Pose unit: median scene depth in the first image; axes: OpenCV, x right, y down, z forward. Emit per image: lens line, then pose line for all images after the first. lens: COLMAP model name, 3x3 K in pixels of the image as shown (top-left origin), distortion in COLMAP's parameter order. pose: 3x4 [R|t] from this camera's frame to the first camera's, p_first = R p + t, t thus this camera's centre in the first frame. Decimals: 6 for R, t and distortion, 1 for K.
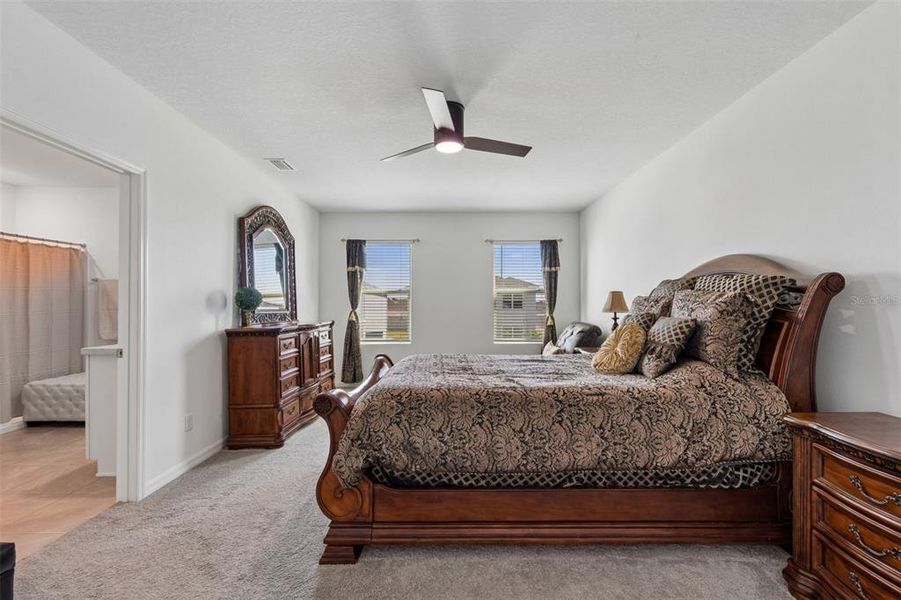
lens RADIAL K [[394.5, 0, 451.2], [0, 394.5, 312.4], [0, 0, 1]] dist [0.001046, 0.000238]
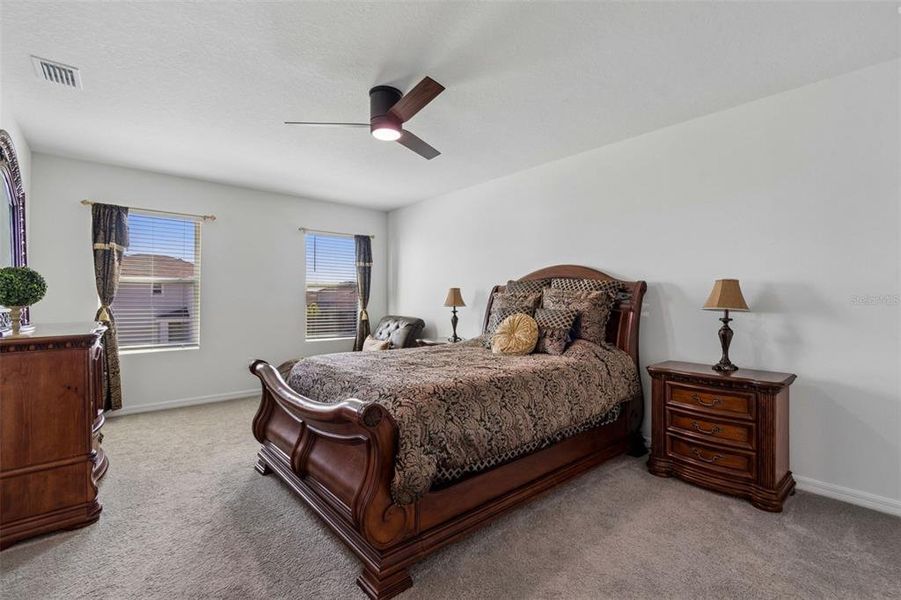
lens RADIAL K [[397.8, 0, 455.2], [0, 397.8, 305.4], [0, 0, 1]] dist [0.000545, -0.000238]
pose [[0.760624, -0.005203, 0.649171, -0.536437], [0.009118, 0.999955, -0.002669, 0.000577], [-0.649128, 0.007950, 0.760637, 0.171840]]
